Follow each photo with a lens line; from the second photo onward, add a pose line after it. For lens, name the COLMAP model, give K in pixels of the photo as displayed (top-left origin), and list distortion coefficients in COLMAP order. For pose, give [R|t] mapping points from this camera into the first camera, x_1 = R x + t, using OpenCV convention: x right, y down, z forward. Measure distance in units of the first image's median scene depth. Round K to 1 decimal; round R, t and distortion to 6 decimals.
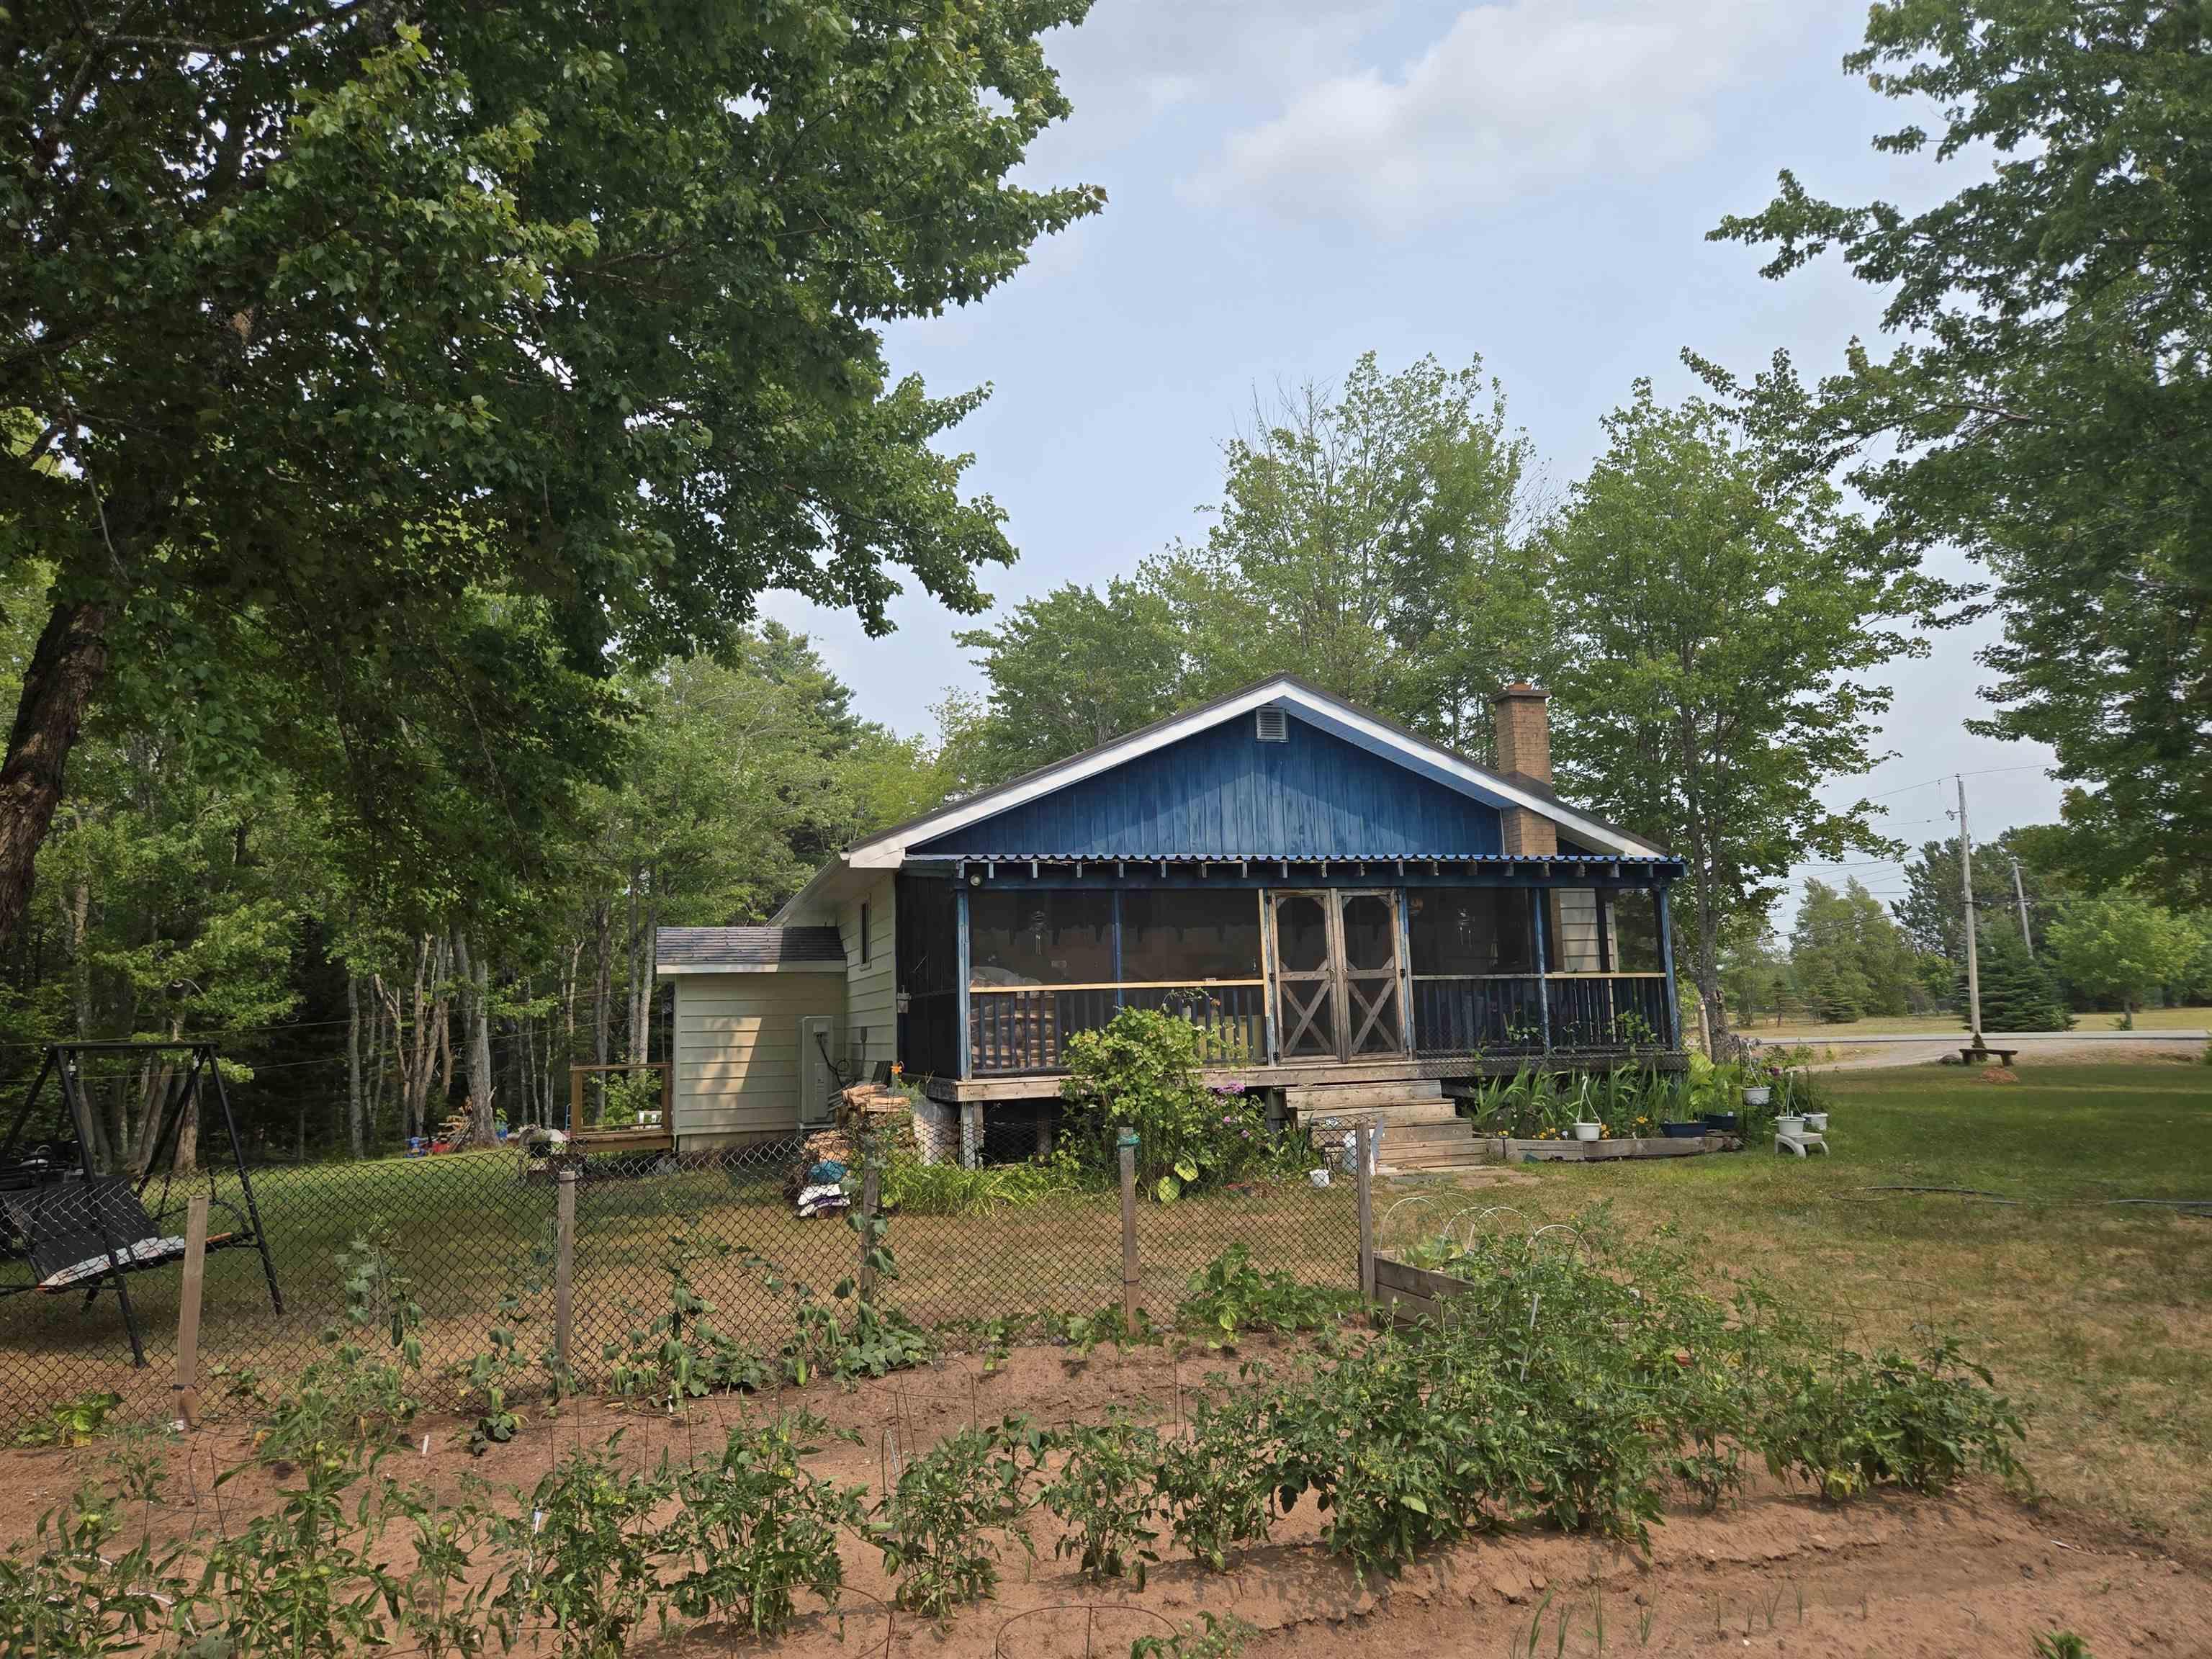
lens RADIAL K [[1496.4, 0, 1117.2], [0, 1496.4, 820.7], [0, 0, 1]] dist [0.070183, -0.071110]
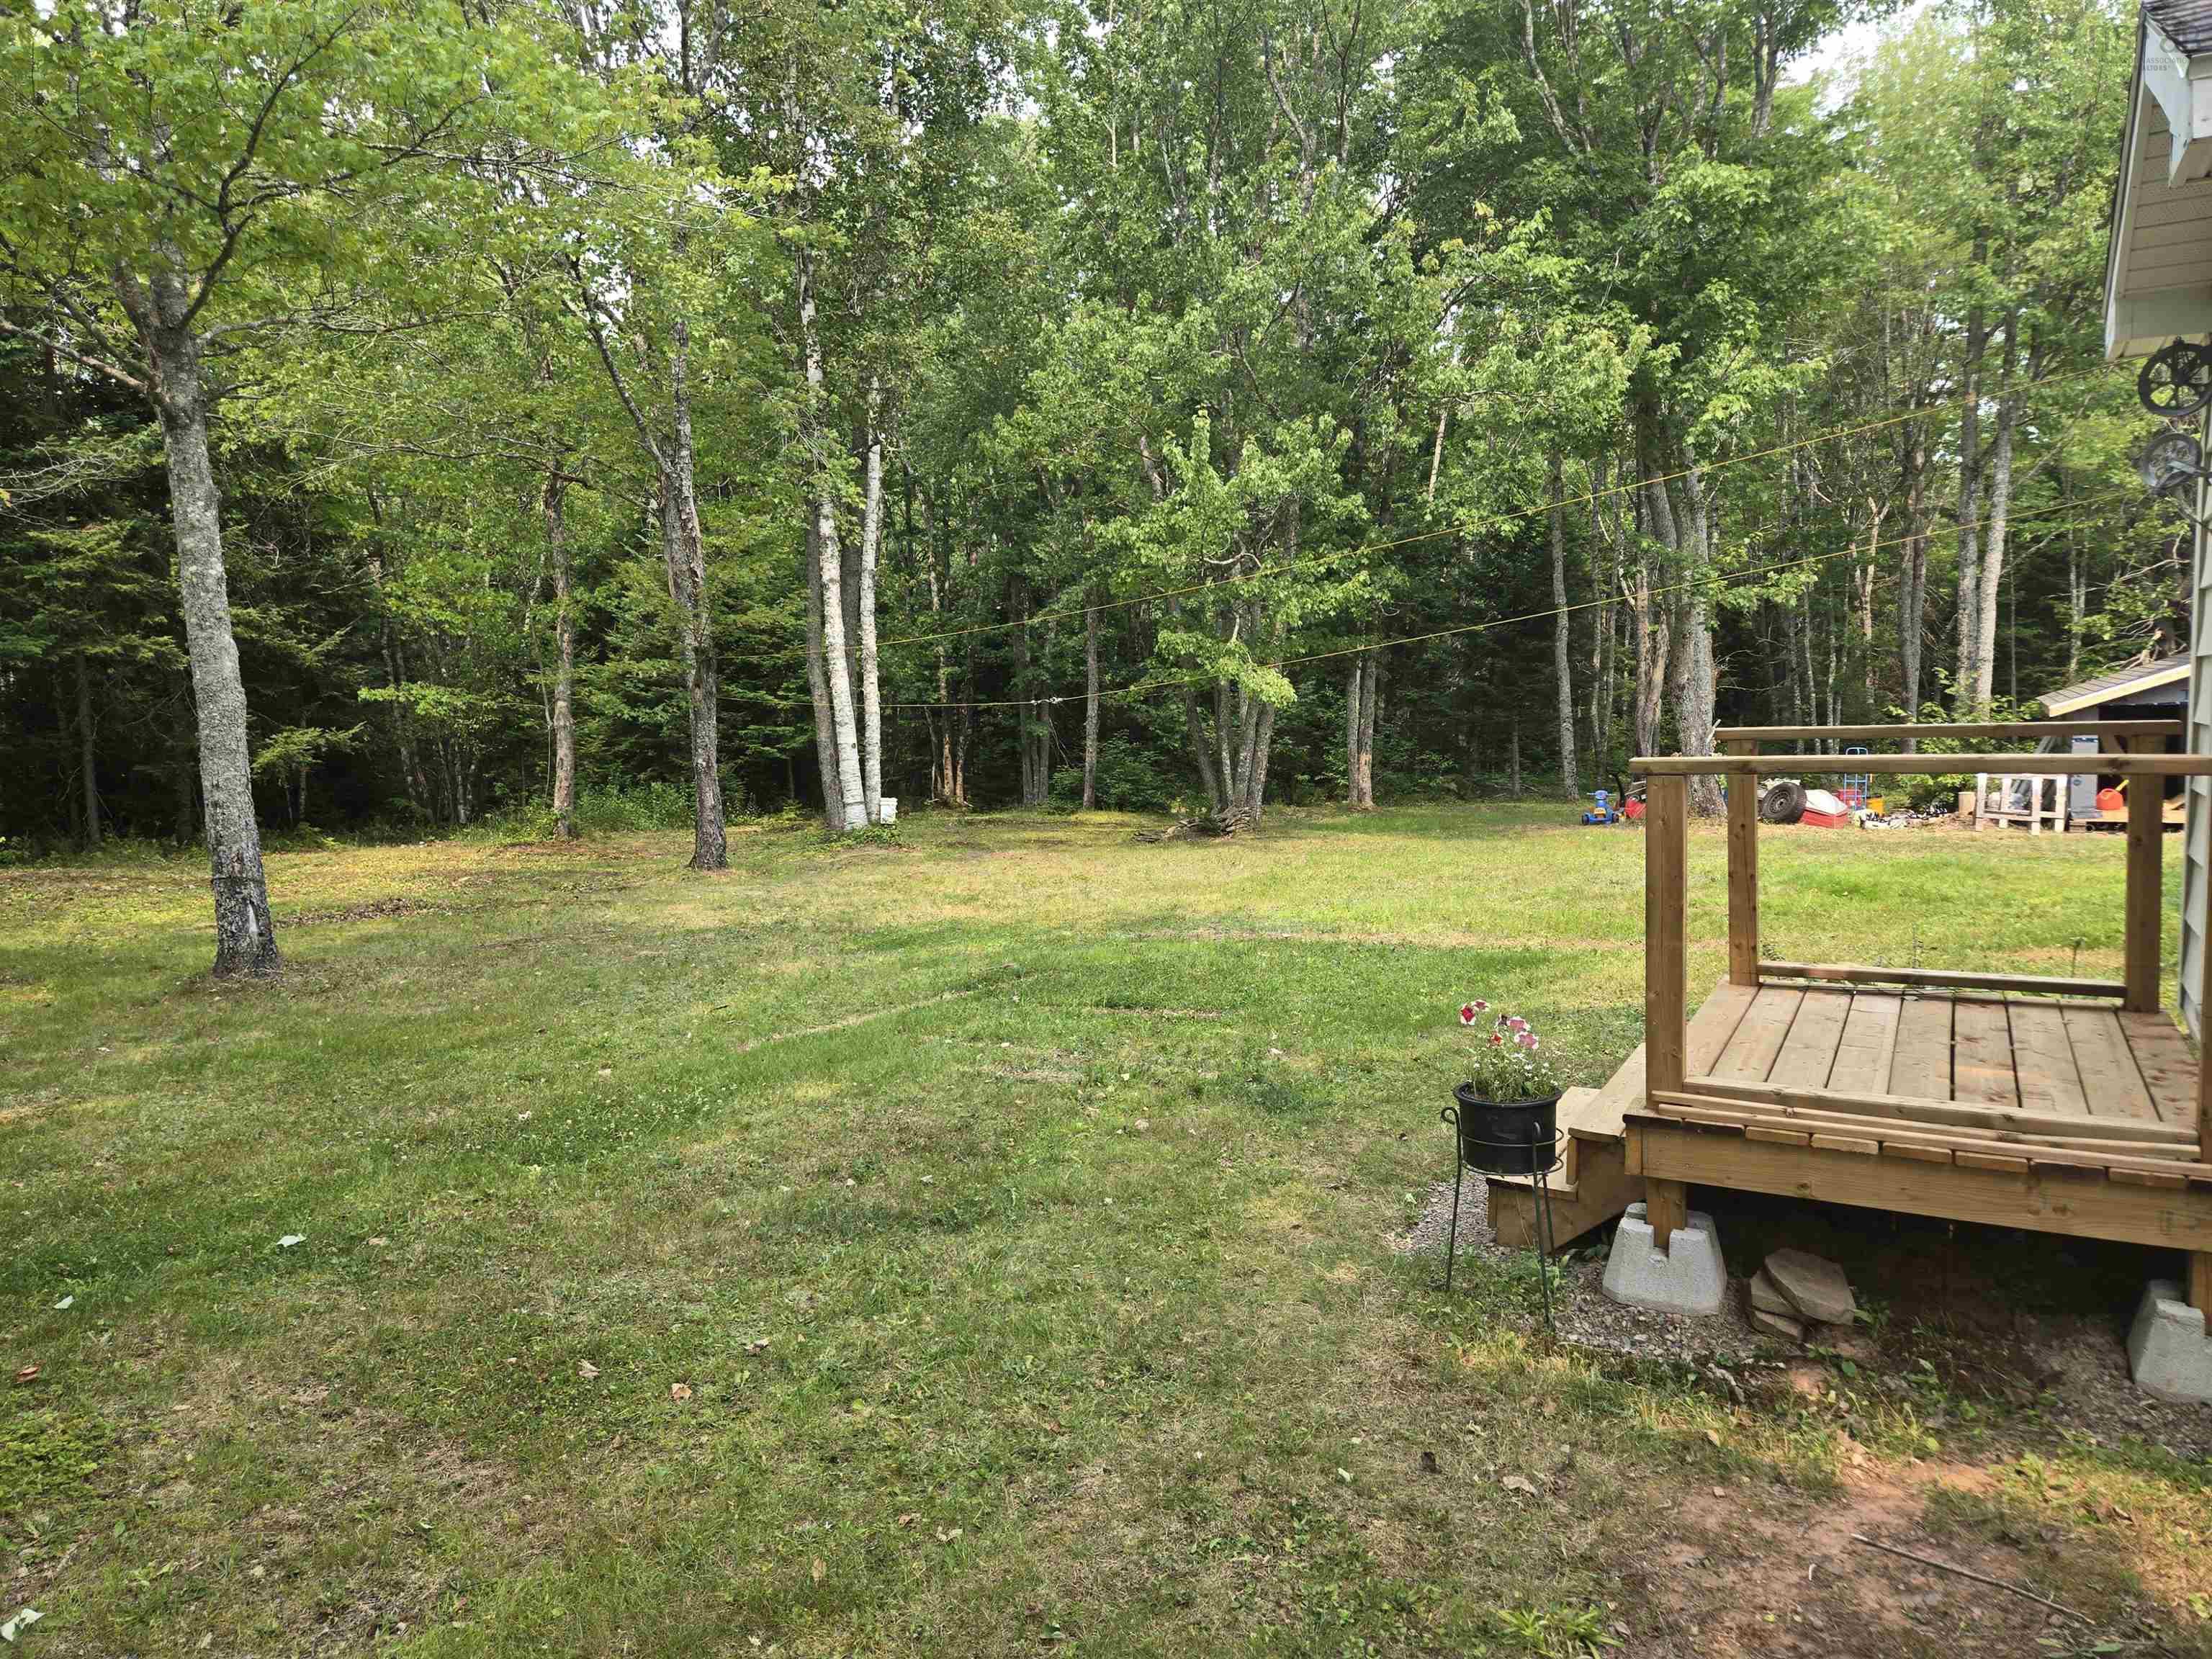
lens RADIAL K [[1496.4, 0, 1117.2], [0, 1496.4, 820.7], [0, 0, 1]] dist [0.070183, -0.071110]
pose [[0.689643, 0.082451, -0.719440, -0.120995], [0.104795, 0.971675, 0.211813, 0.053954], [0.716527, -0.221469, 0.661468, 0.367196]]
